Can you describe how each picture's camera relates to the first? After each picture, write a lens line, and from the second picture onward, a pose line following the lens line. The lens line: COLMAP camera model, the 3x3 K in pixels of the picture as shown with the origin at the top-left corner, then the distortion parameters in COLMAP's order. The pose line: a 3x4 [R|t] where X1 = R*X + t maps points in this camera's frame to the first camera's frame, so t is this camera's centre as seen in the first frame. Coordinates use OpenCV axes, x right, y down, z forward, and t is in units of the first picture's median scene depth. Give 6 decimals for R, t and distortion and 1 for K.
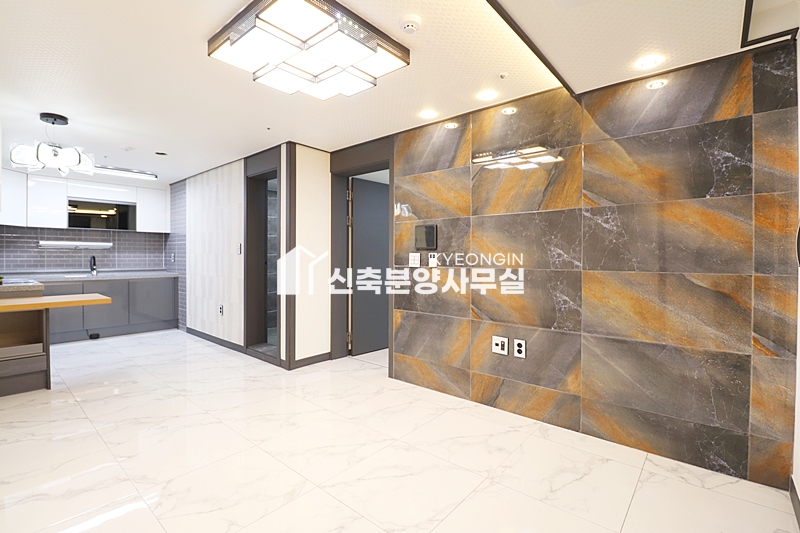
lens RADIAL K [[368.2, 0, 399.1], [0, 368.2, 256.6], [0, 0, 1]] dist [-0.003437, -0.010954]
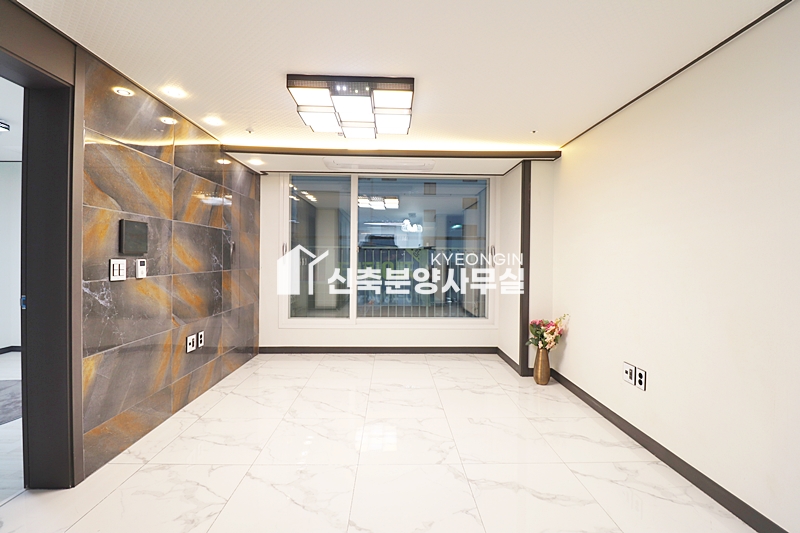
lens RADIAL K [[368.2, 0, 401.4], [0, 368.2, 259.7], [0, 0, 1]] dist [-0.003437, -0.010954]
pose [[-0.675458, -0.014568, 0.737254, -0.775971], [-0.011074, 0.999892, 0.009612, -0.020955], [-0.737315, -0.001671, -0.675547, 1.041819]]
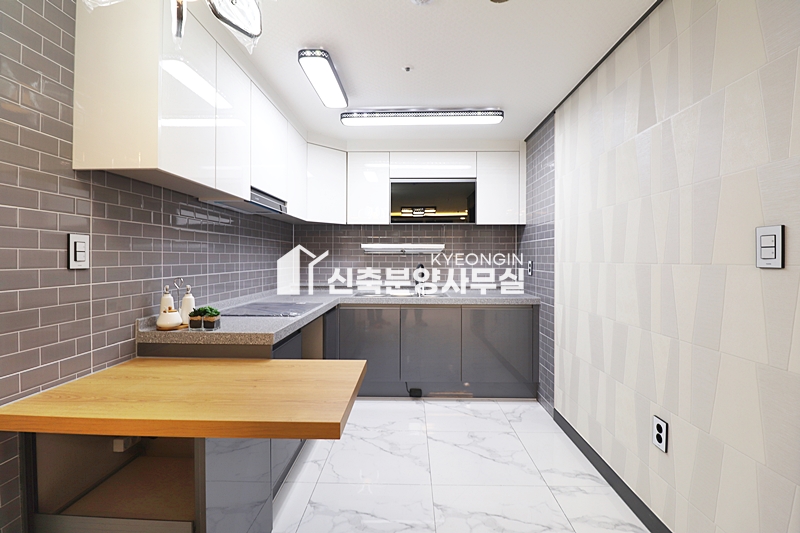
lens RADIAL K [[368.2, 0, 403.1], [0, 368.2, 263.9], [0, 0, 1]] dist [-0.003437, -0.010954]
pose [[0.635663, 0.010192, -0.771899, -0.532107], [-0.001641, 0.999928, 0.011851, -0.017050], [0.771965, -0.006266, 0.635635, 0.857914]]
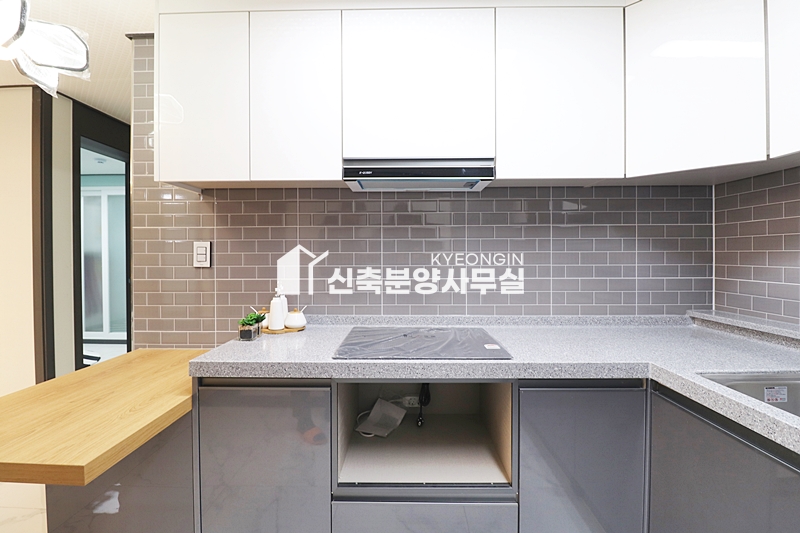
lens RADIAL K [[368.2, 0, 398.9], [0, 368.2, 259.8], [0, 0, 1]] dist [-0.003437, -0.010954]
pose [[-0.766130, 0.004994, -0.642666, -0.934428], [-0.001527, 0.999953, 0.009591, -0.022599], [0.642684, 0.008329, -0.766086, 1.431916]]
